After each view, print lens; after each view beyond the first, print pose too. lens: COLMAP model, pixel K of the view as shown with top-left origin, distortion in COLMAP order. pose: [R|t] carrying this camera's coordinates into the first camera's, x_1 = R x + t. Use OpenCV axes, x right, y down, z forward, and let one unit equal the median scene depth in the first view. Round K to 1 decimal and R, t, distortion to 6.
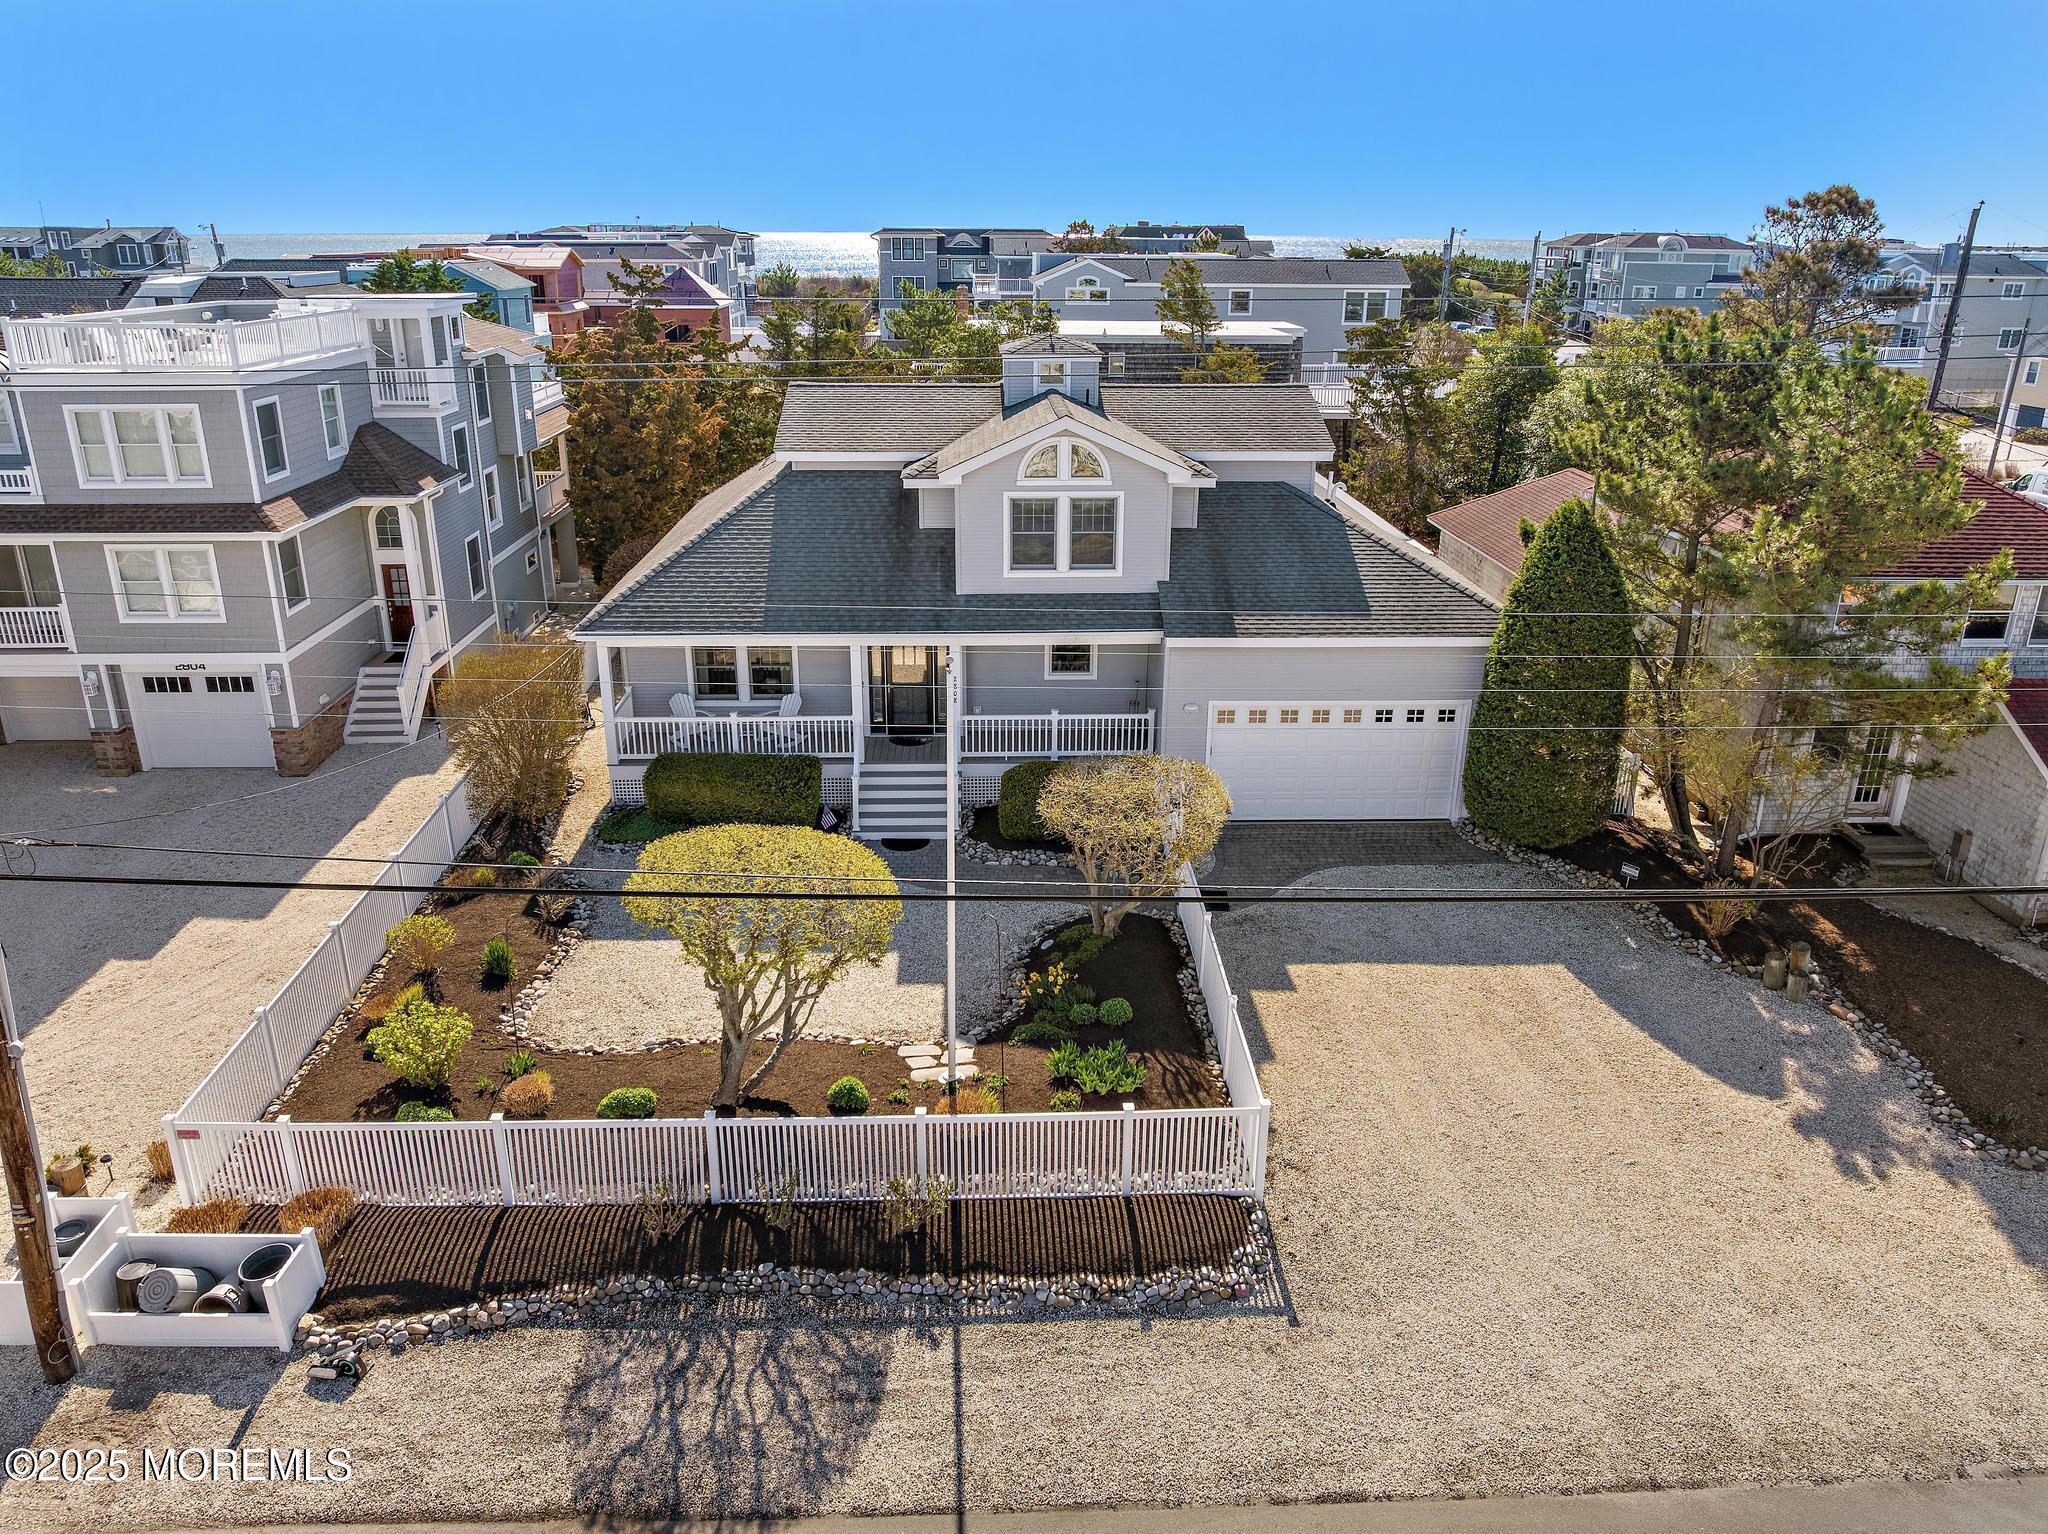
lens RADIAL K [[1451.7, 0, 1024.0], [0, 1451.7, 767.0], [0, 0, 1]] dist [-0.043457, 0.021188]
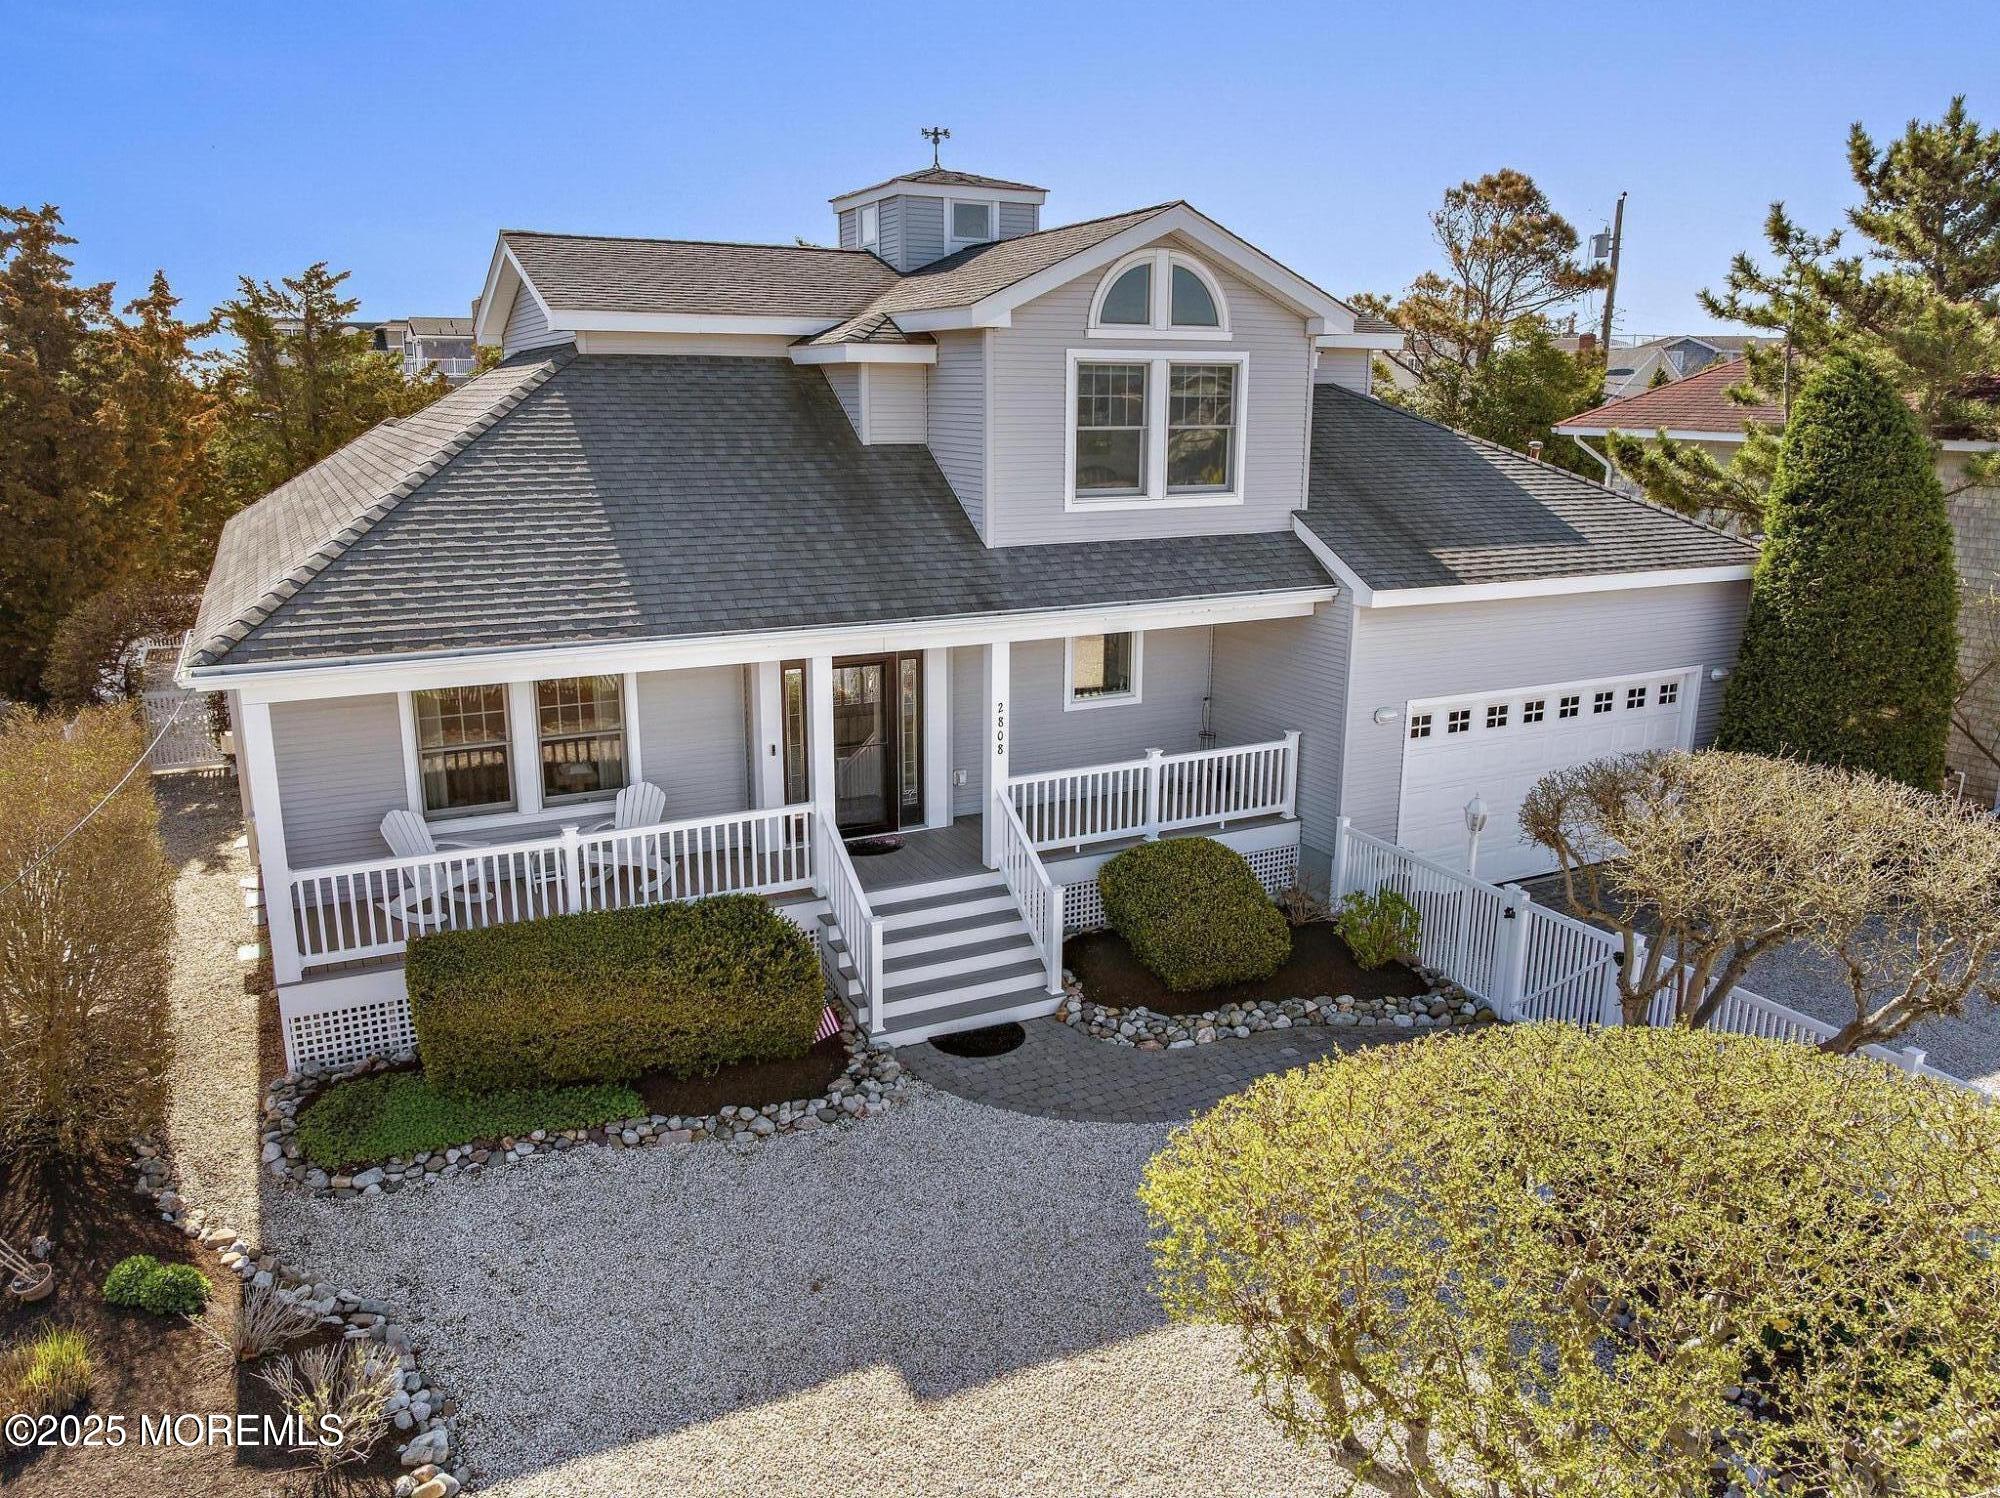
lens RADIAL K [[1404.8, 0, 1000.0], [0, 1404.8, 749.0], [0, 0, 1]] dist [-0.041554, 0.003324]
pose [[0.906106, -0.105309, 0.409735, -0.256253], [0.148069, 0.986207, -0.073973, -0.008263], [-0.396293, 0.127696, 0.909200, 0.536849]]
